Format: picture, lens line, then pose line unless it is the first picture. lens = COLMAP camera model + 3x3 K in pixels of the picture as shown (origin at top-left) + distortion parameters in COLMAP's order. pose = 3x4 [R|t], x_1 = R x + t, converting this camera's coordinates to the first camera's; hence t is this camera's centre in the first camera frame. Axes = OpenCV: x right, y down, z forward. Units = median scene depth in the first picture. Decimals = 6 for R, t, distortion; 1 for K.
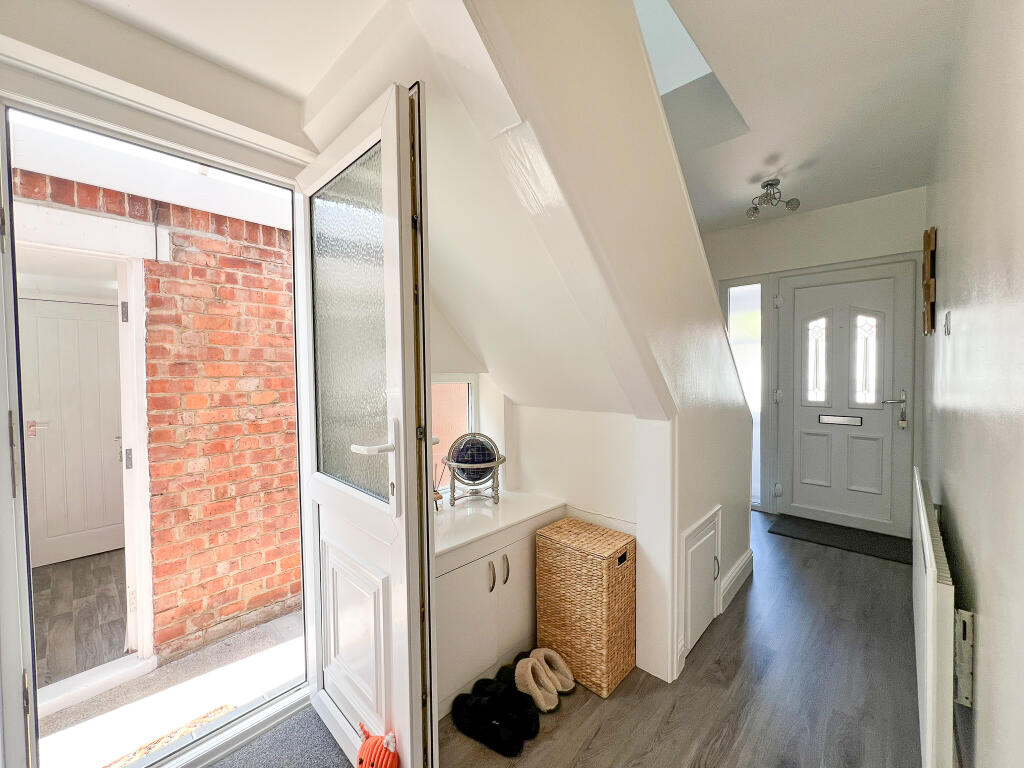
lens RADIAL K [[409.7, 0, 506.3], [0, 409.7, 382.7], [0, 0, 1]] dist [-0.002835, 0.000432]
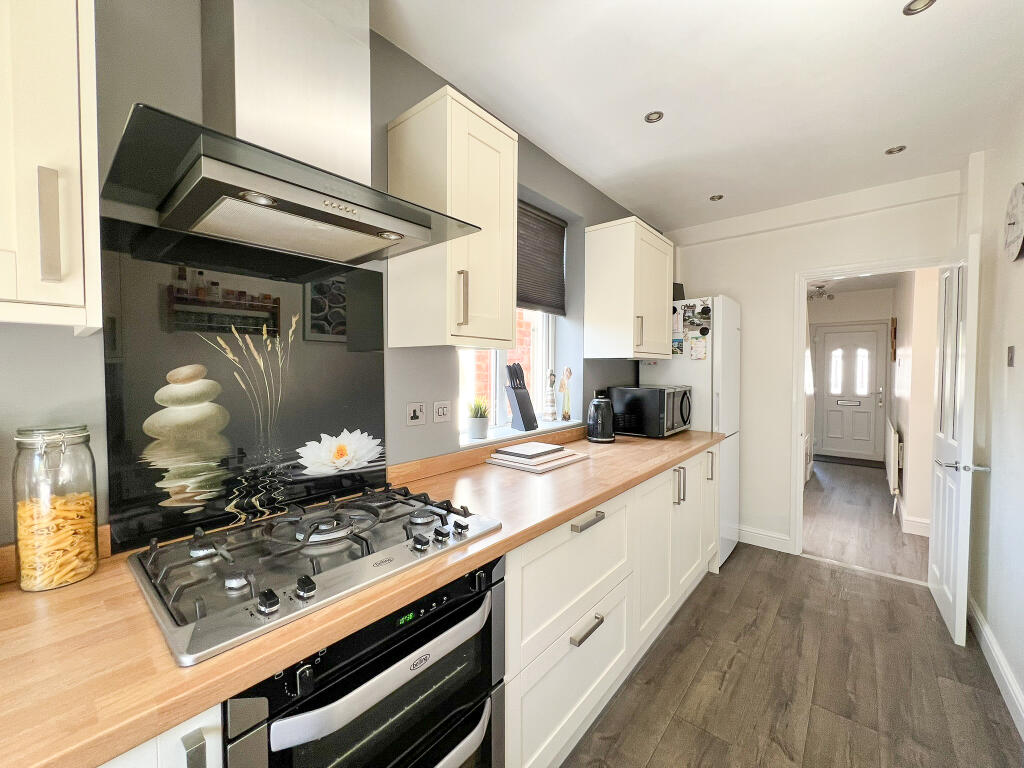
lens RADIAL K [[409.7, 0, 510.8], [0, 409.7, 382.0], [0, 0, 1]] dist [-0.002835, 0.000432]
pose [[0.998786, 0.006805, 0.048793, -0.908109], [-0.006904, 0.999974, 0.001863, -0.000976], [-0.048779, -0.002197, 0.998807, -0.883585]]
